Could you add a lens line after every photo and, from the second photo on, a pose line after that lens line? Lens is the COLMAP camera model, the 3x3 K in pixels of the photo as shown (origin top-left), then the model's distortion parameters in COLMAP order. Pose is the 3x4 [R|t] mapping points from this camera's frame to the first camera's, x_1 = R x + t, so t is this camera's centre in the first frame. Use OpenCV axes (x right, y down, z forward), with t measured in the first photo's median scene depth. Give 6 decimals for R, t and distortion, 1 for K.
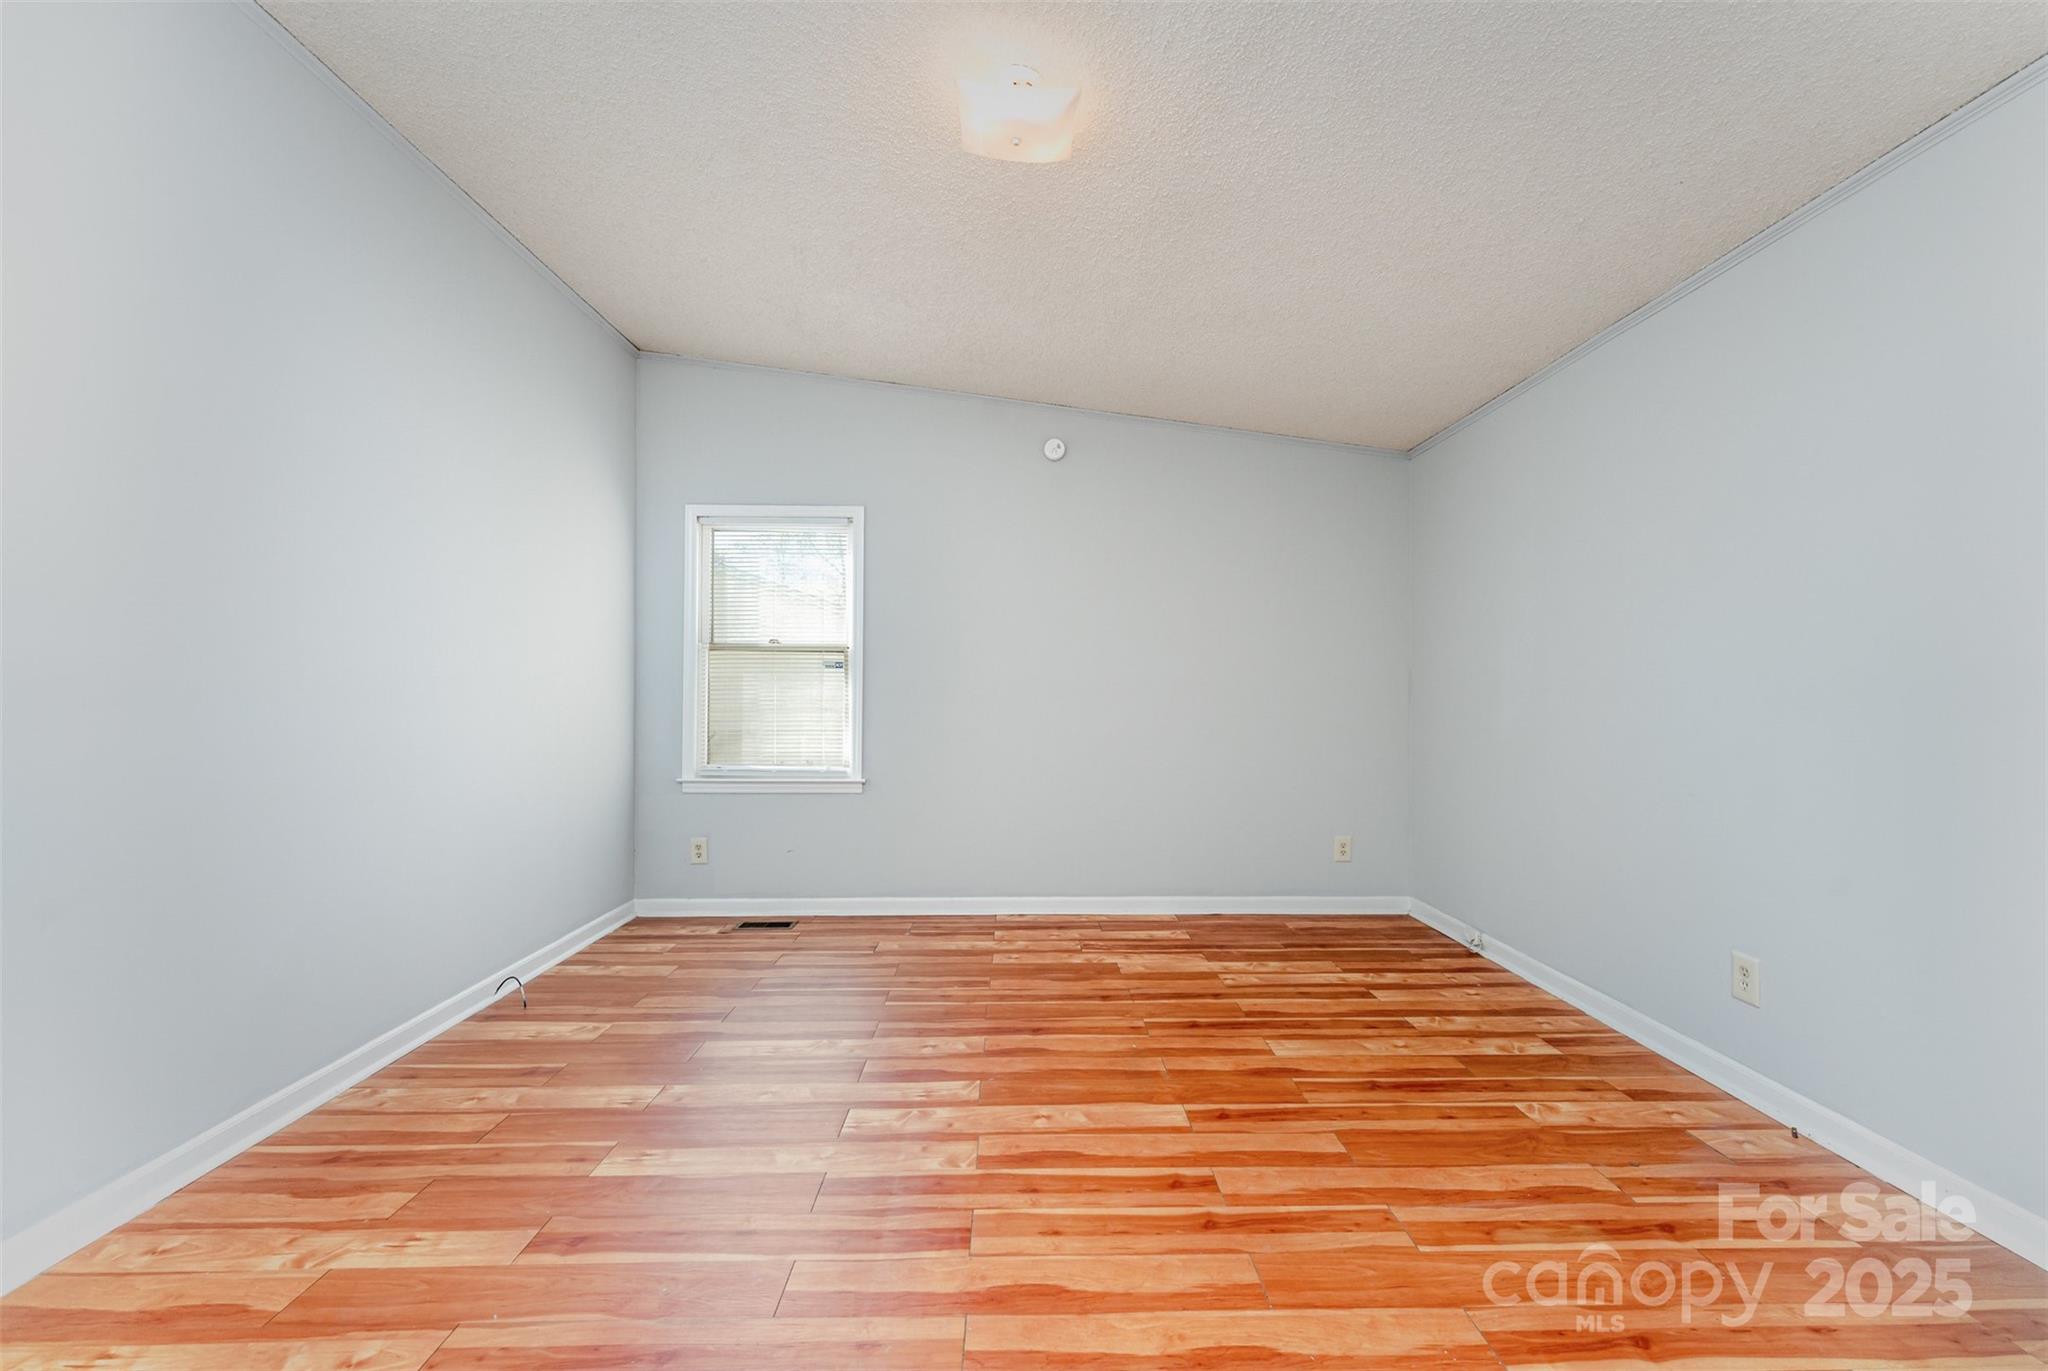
lens RADIAL K [[836.6, 0, 1025.3], [0, 836.6, 692.5], [0, 0, 1]] dist [0.004043, -0.000903]
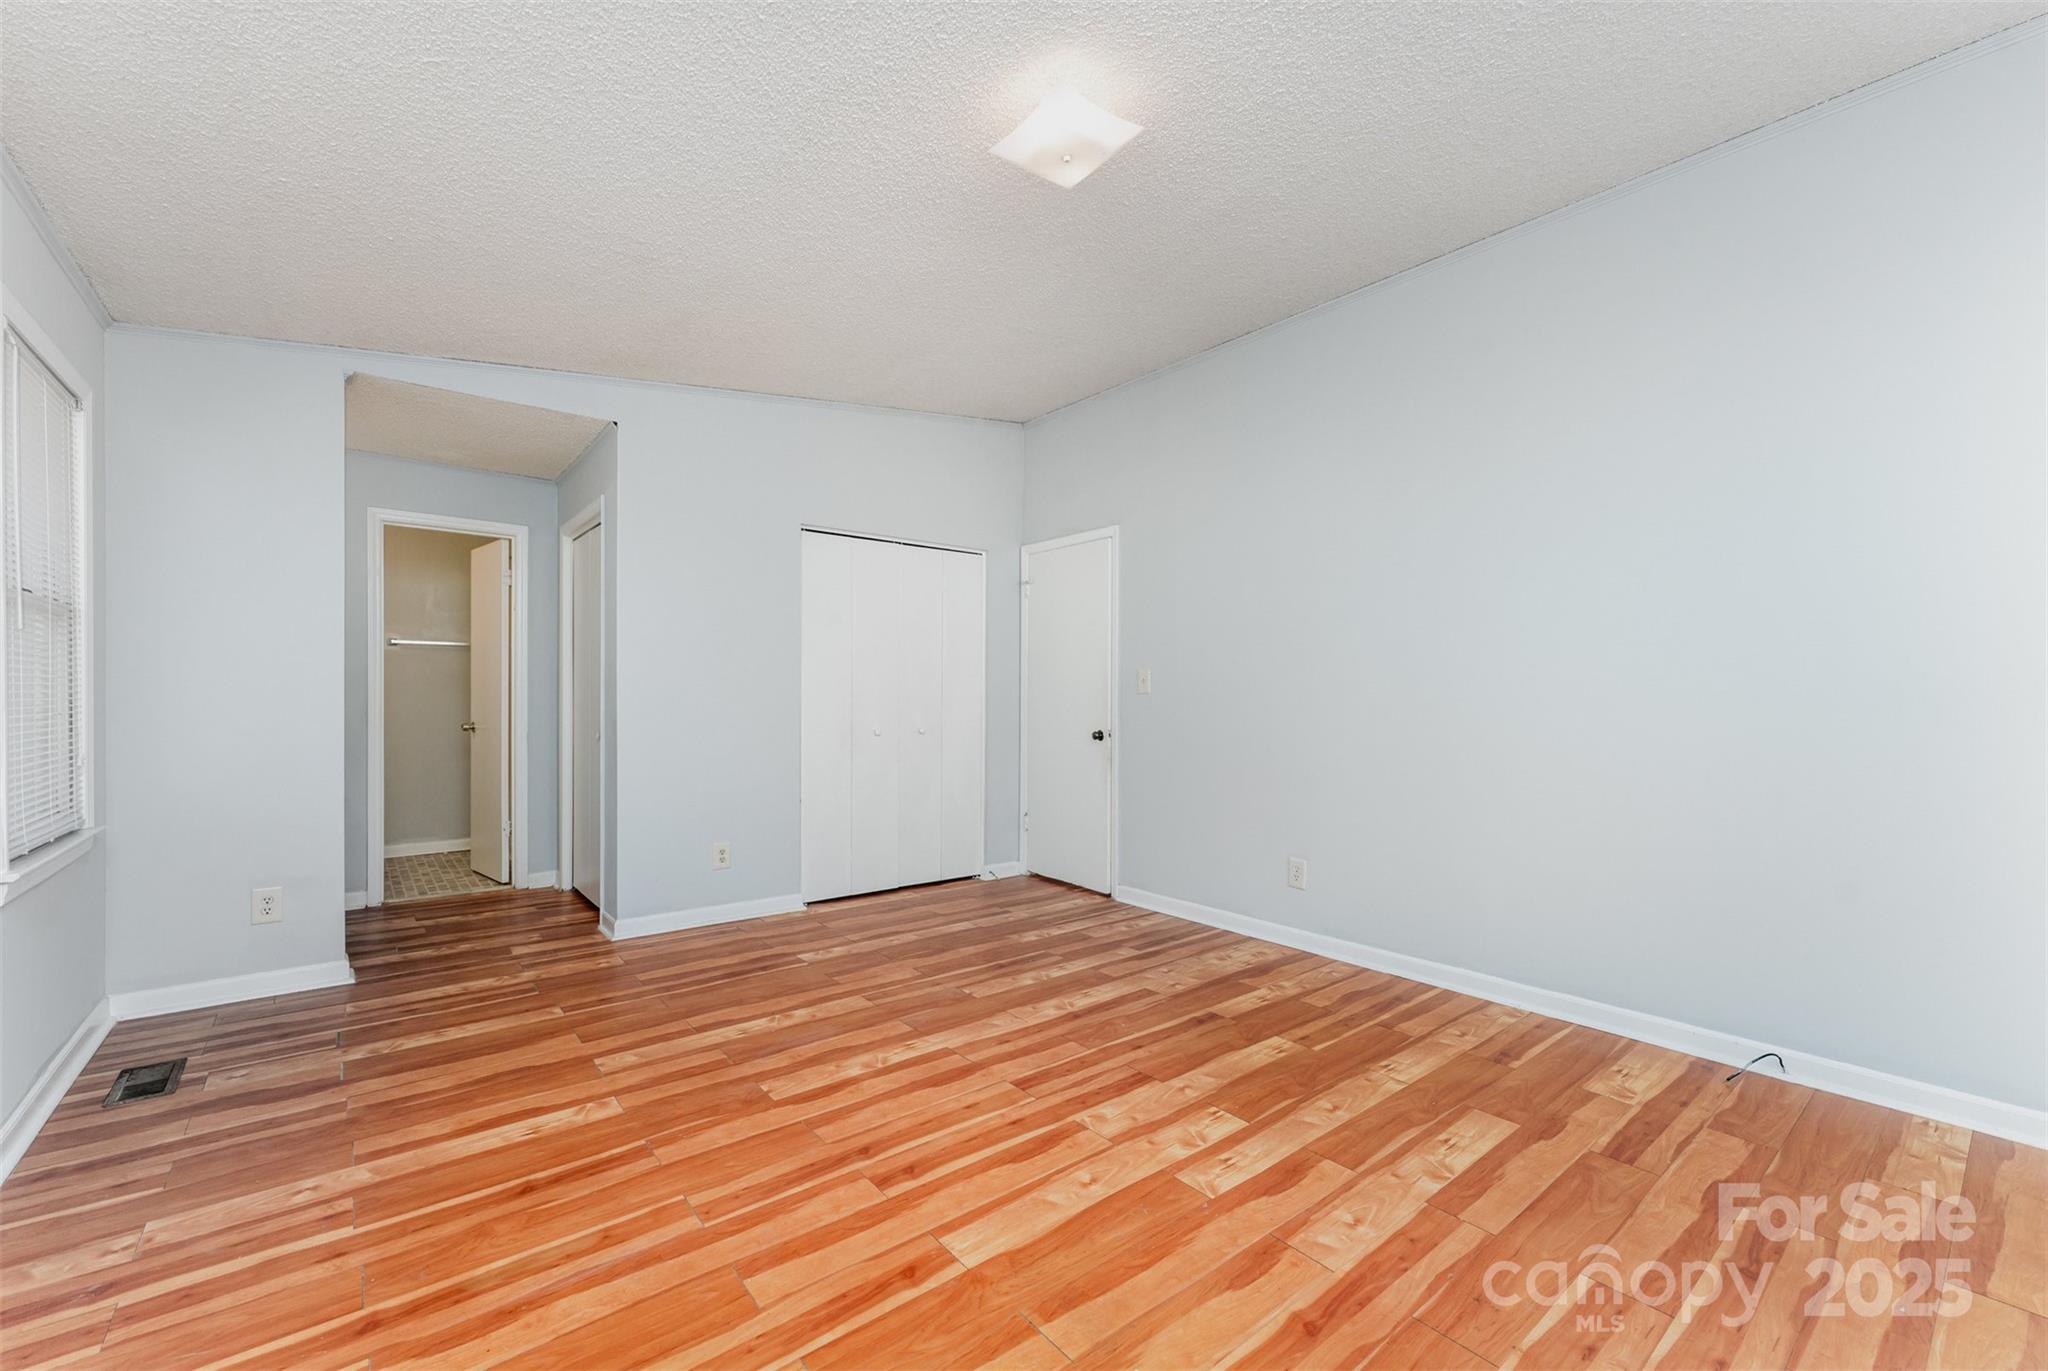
lens RADIAL K [[836.6, 0, 1023.0], [0, 836.6, 689.9], [0, 0, 1]] dist [0.004043, -0.000903]
pose [[-0.789351, -0.009017, -0.613876, 0.686527], [-0.004559, 0.999951, -0.008825, 0.005415], [0.613925, -0.004168, -0.789353, 1.843341]]
